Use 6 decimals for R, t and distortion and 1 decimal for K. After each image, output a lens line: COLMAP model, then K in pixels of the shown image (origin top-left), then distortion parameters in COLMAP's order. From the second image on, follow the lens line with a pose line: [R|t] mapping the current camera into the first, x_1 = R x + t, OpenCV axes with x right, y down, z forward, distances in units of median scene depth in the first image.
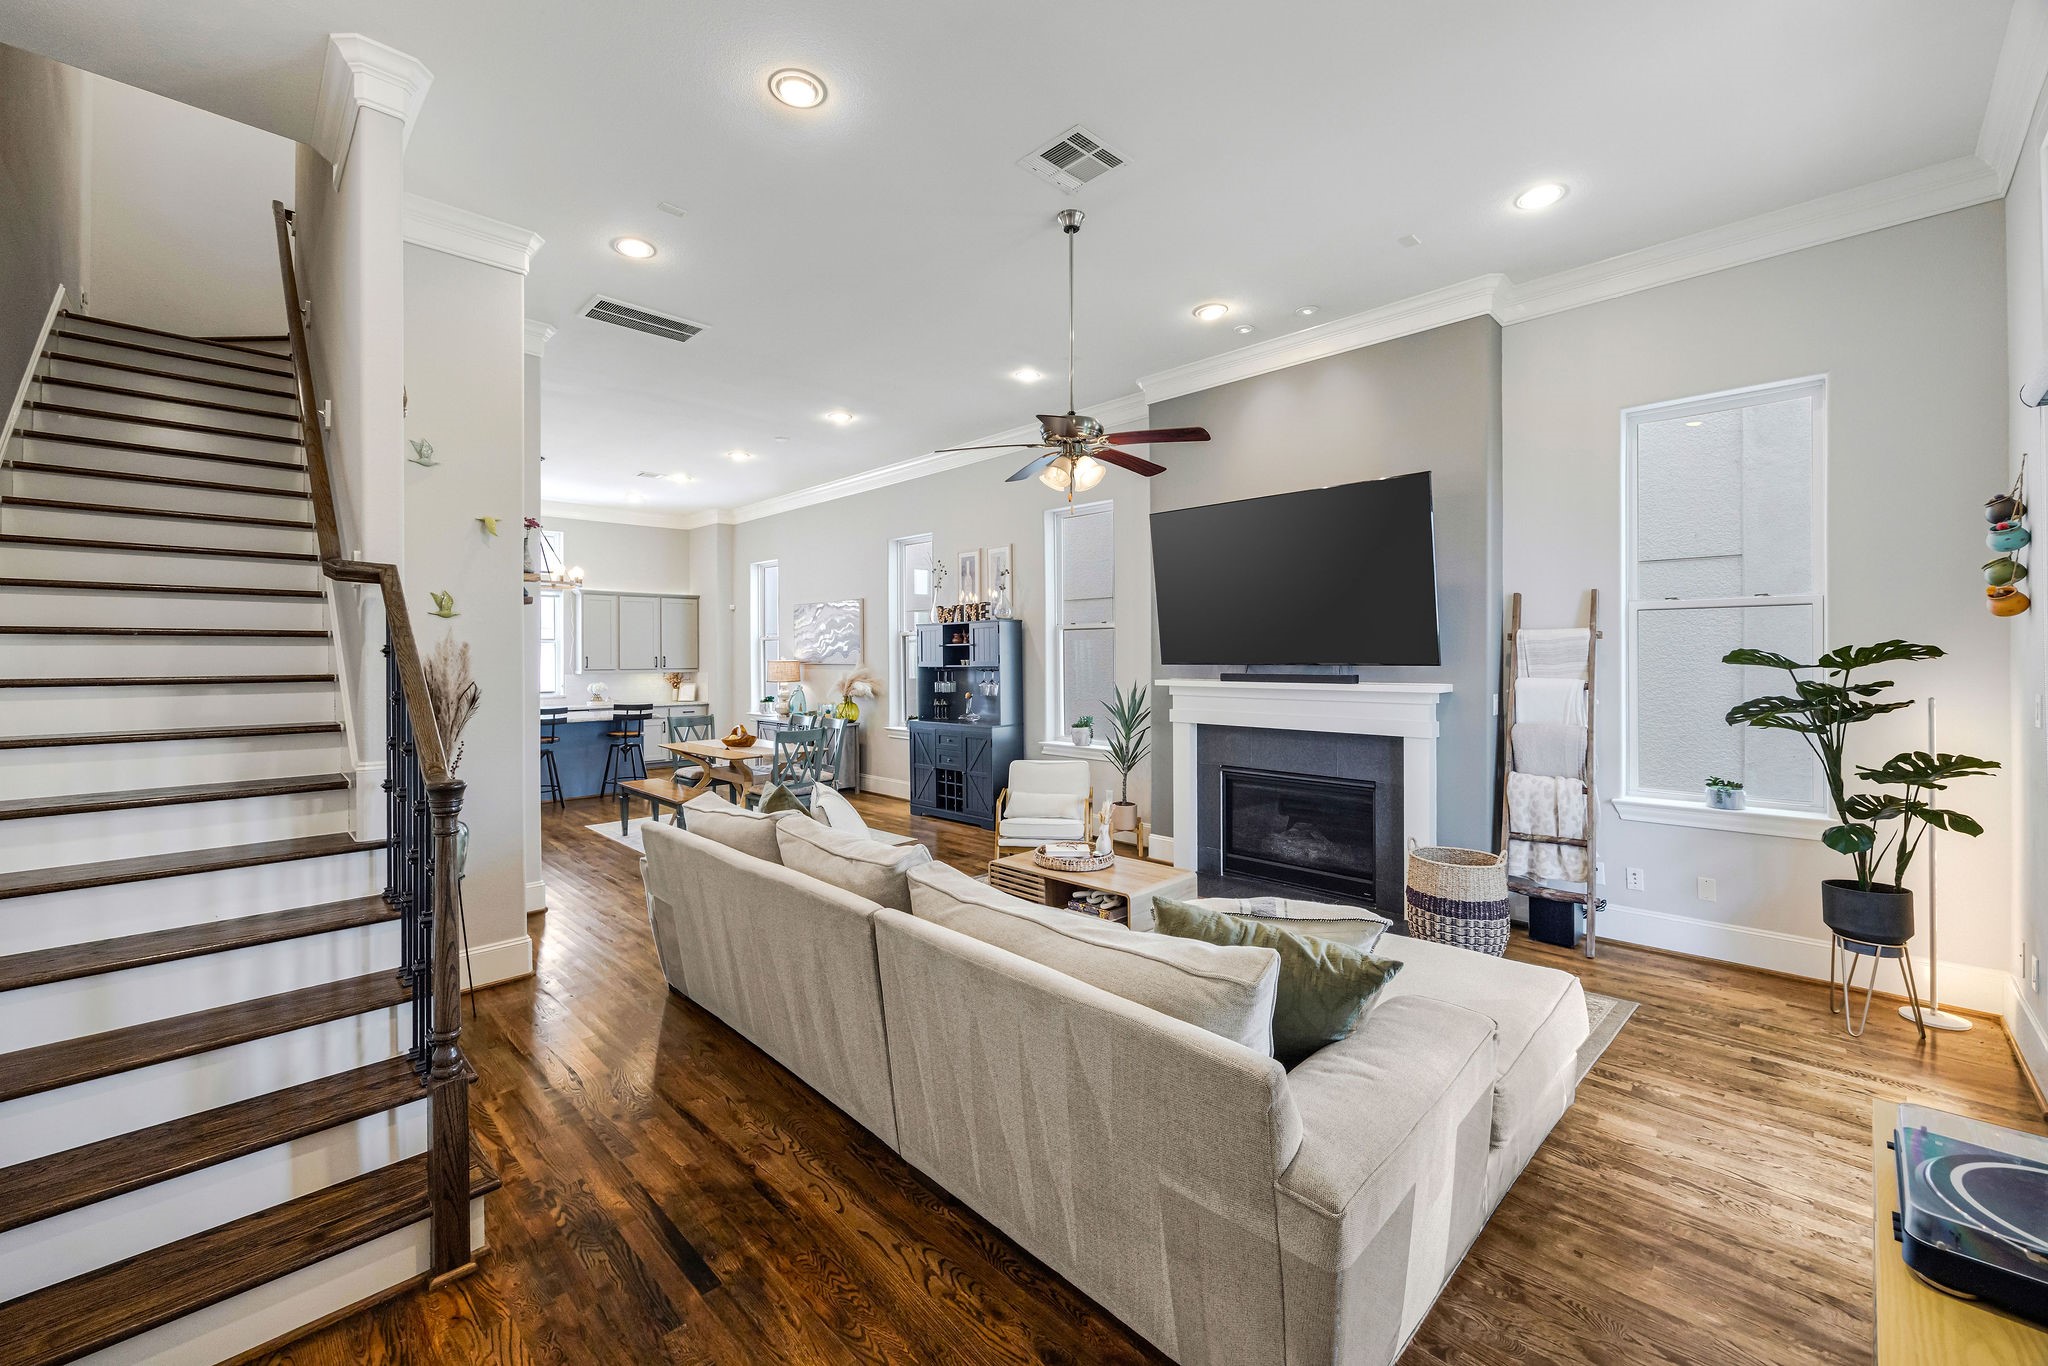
lens RADIAL K [[830.6, 0, 1006.3], [0, 830.6, 666.1], [0, 0, 1]] dist [-0.008493, 0.000216]
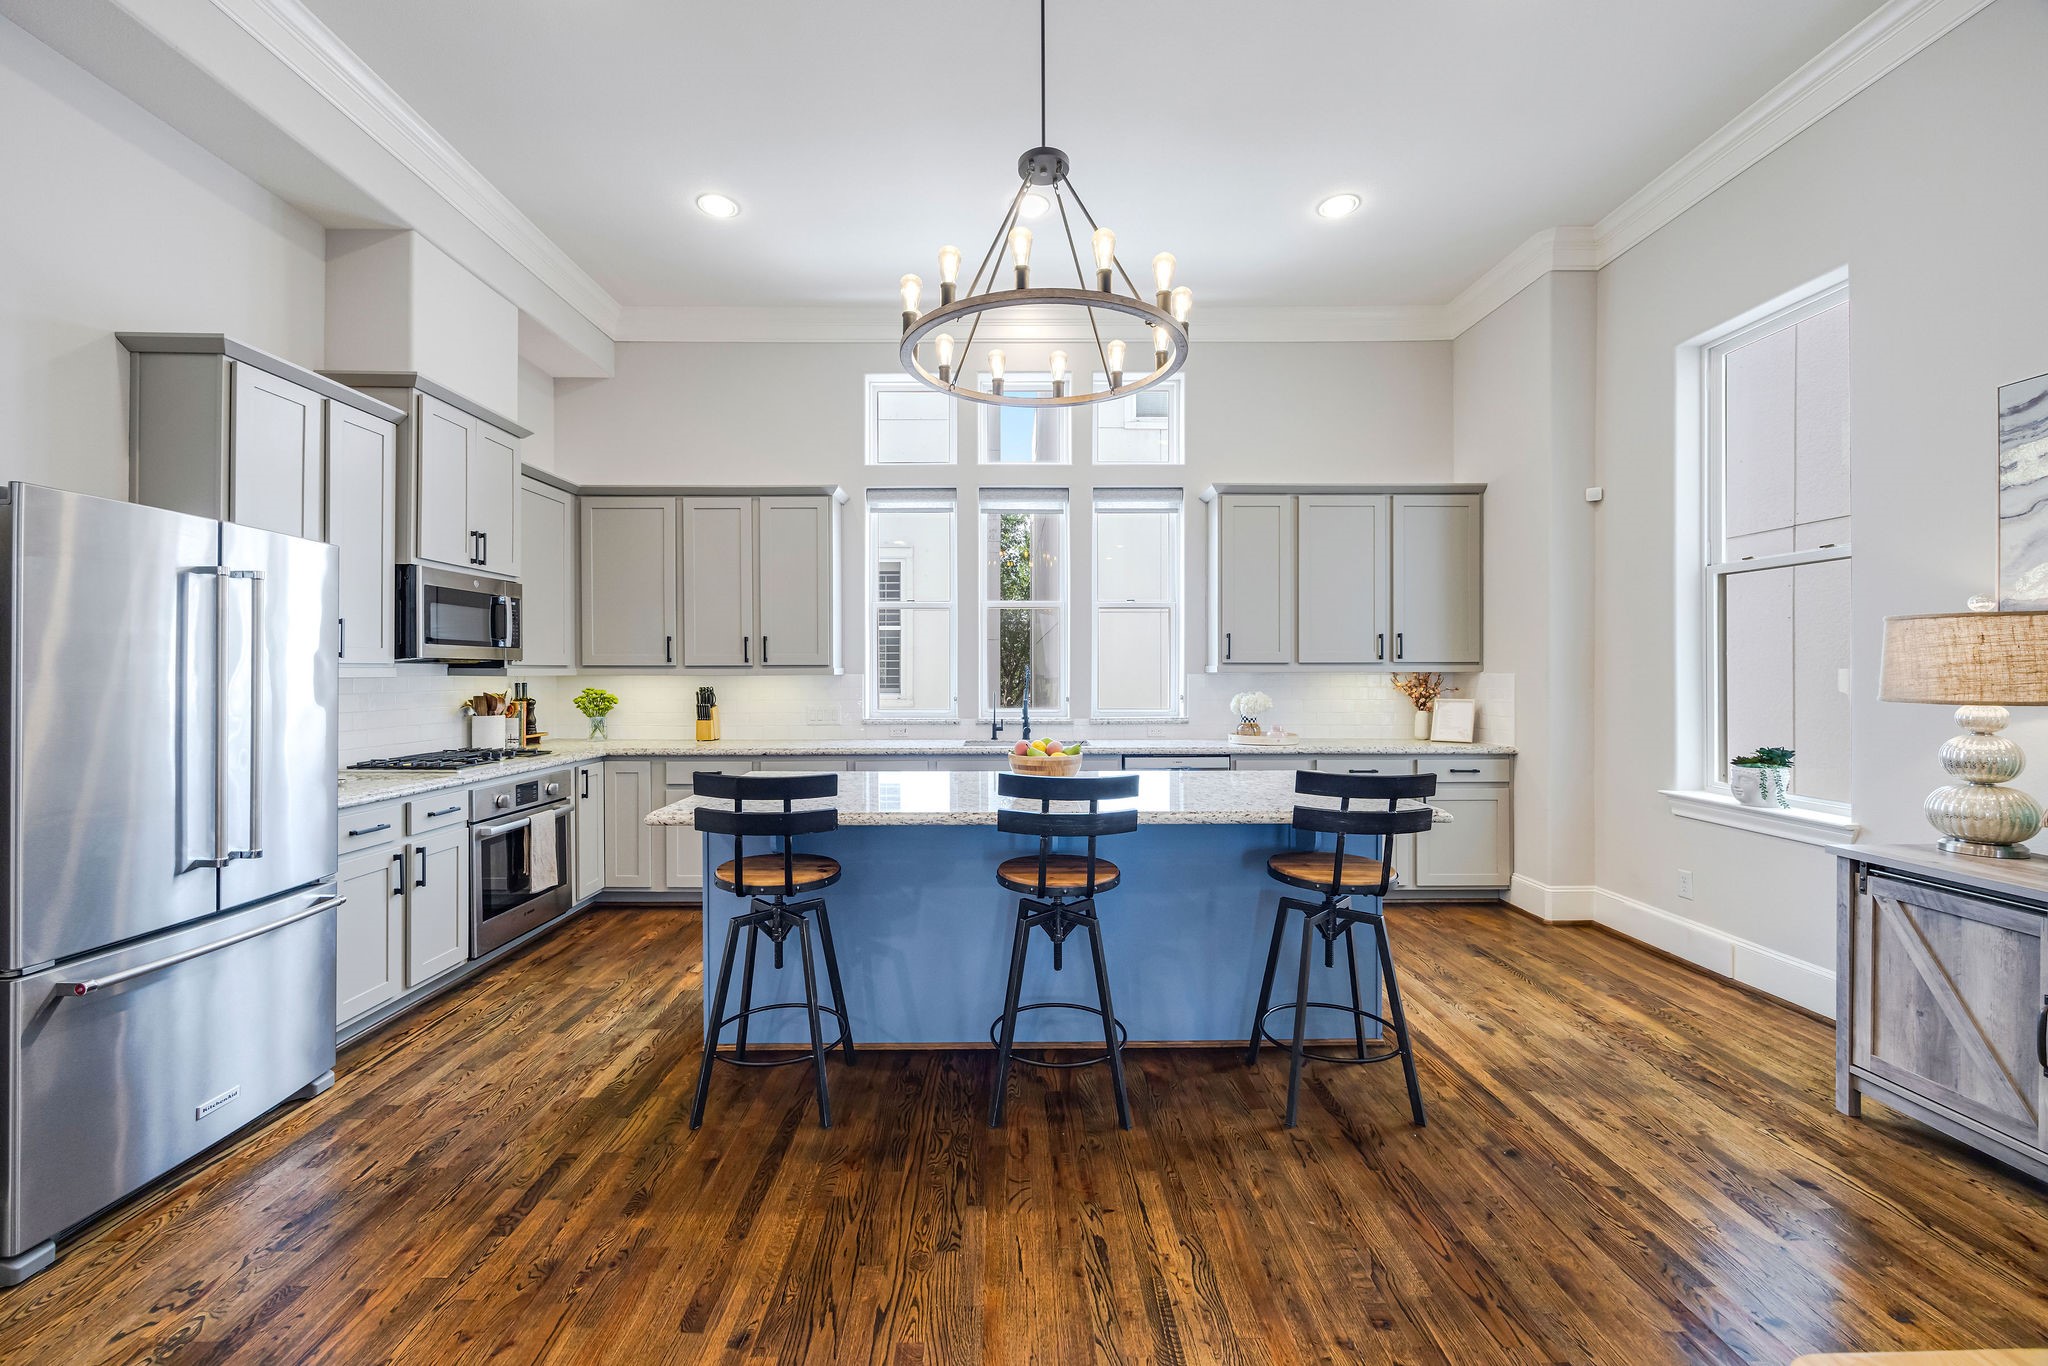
lens RADIAL K [[830.6, 0, 1019.4], [0, 830.6, 674.7], [0, 0, 1]] dist [-0.008493, 0.000216]
pose [[0.739803, 0.001603, -0.672822, -0.287649], [0.001059, 0.999993, 0.003547, 0.008318], [0.672823, -0.003336, 0.739796, 0.591292]]
